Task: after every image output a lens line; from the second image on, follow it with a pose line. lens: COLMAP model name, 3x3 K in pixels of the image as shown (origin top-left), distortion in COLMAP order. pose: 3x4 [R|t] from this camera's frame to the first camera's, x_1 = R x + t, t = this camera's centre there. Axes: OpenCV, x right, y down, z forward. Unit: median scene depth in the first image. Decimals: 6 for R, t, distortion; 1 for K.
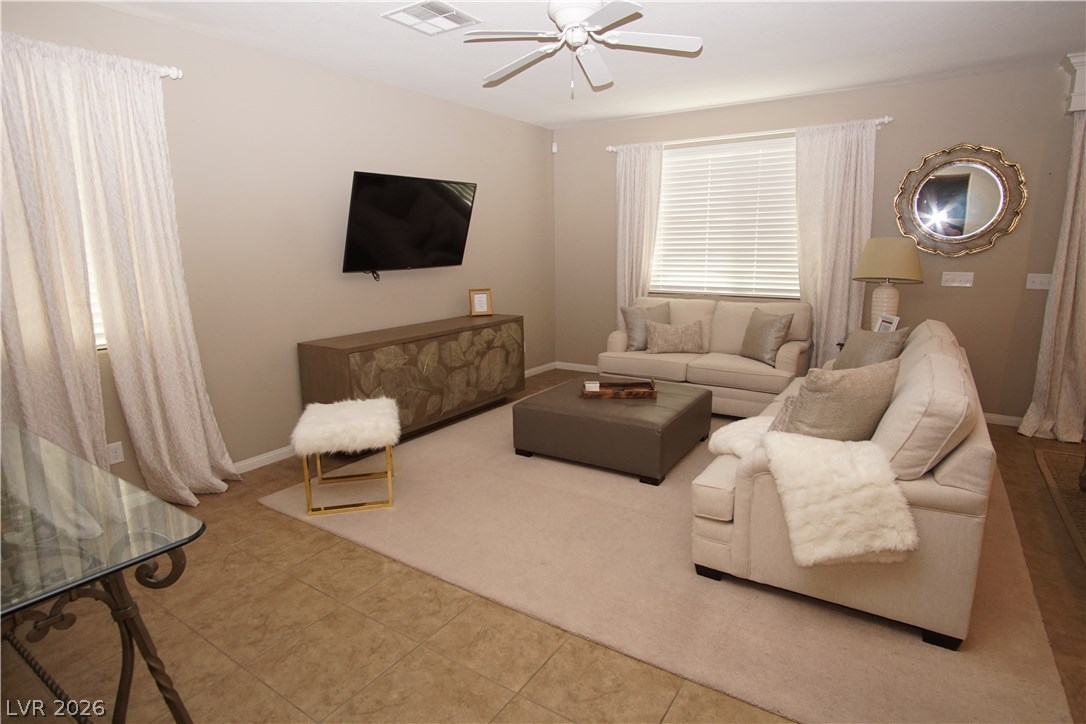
lens RADIAL K [[589.5, 0, 543.2], [0, 589.5, 359.1], [0, 0, 1]] dist [-0.002087, -0.000335]
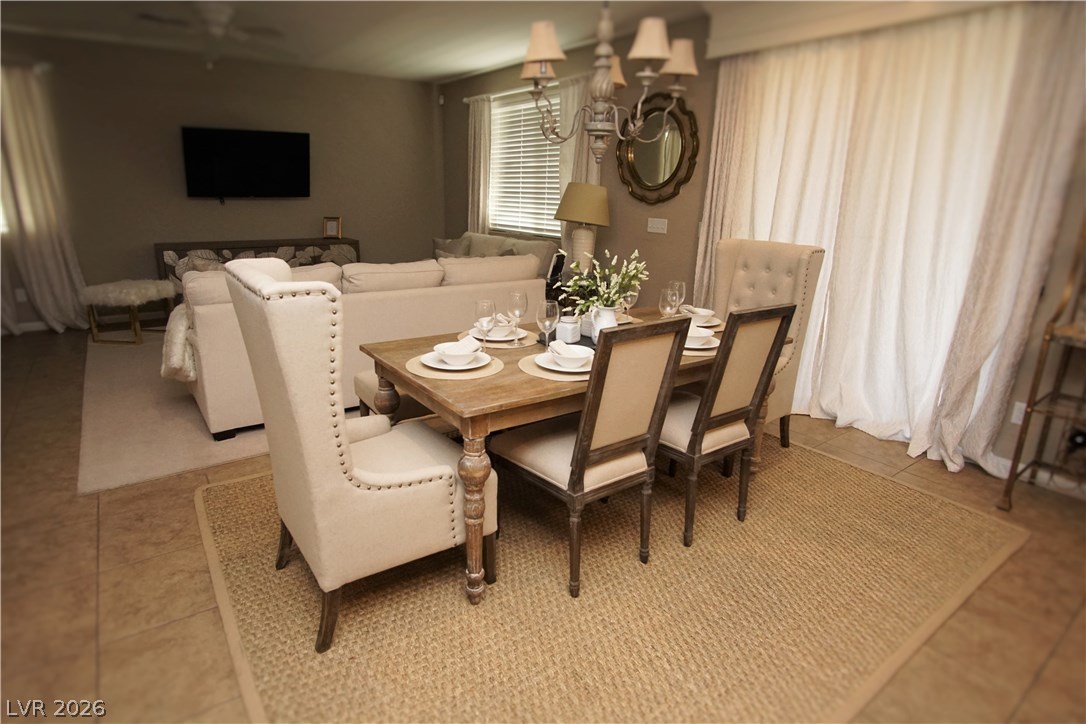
lens RADIAL K [[589.5, 0, 541.1], [0, 589.5, 360.2], [0, 0, 1]] dist [-0.002087, -0.000335]
pose [[0.934649, 0.125826, -0.332563, 0.733685], [-0.097750, 0.990182, 0.099919, 0.014637], [0.341870, -0.060881, 0.937773, -0.059922]]
